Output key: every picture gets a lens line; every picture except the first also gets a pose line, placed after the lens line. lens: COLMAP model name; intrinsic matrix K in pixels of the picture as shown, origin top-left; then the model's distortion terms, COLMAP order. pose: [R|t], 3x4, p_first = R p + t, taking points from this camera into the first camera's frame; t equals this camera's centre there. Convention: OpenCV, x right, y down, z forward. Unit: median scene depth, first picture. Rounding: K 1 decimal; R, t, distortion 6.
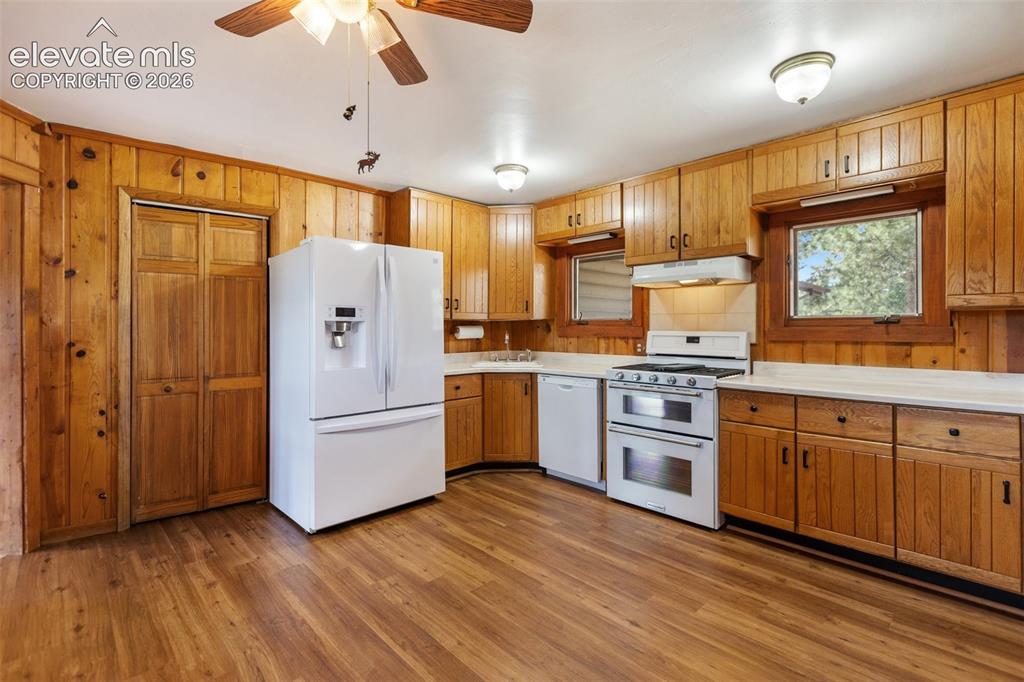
lens RADIAL K [[467.4, 0, 537.7], [0, 467.4, 324.7], [0, 0, 1]] dist [-0.001518, -0.000704]
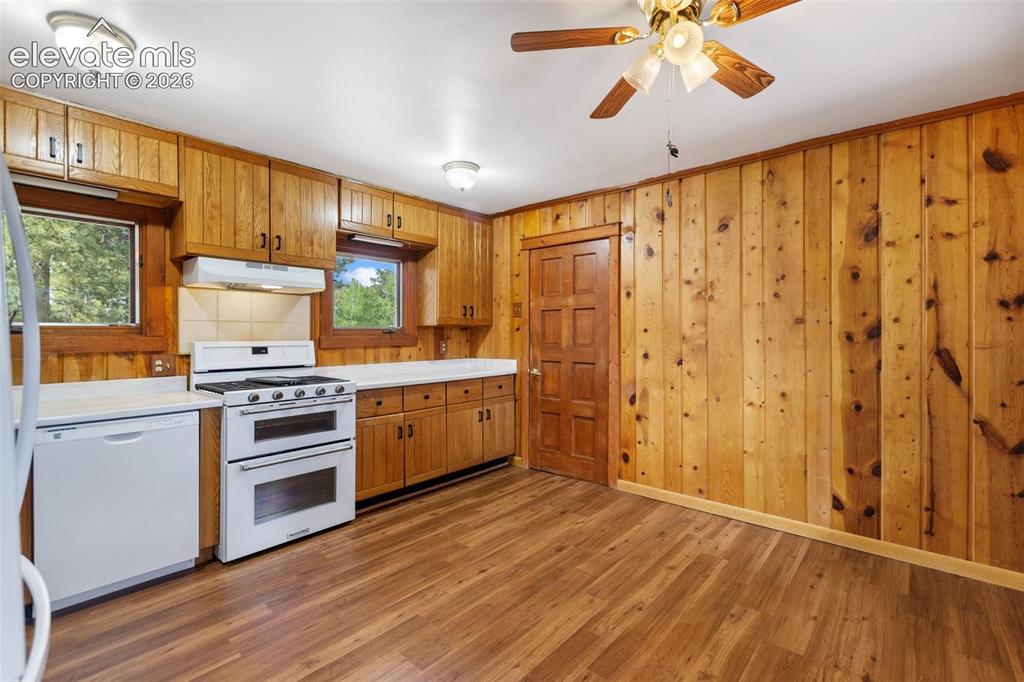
lens RADIAL K [[467.4, 0, 496.6], [0, 467.4, 339.4], [0, 0, 1]] dist [-0.001518, -0.000704]
pose [[-0.044615, -0.009080, 0.998963, -0.744450], [-0.000793, 0.999959, 0.009054, 0.002655], [-0.999004, -0.000388, -0.044621, 0.723896]]
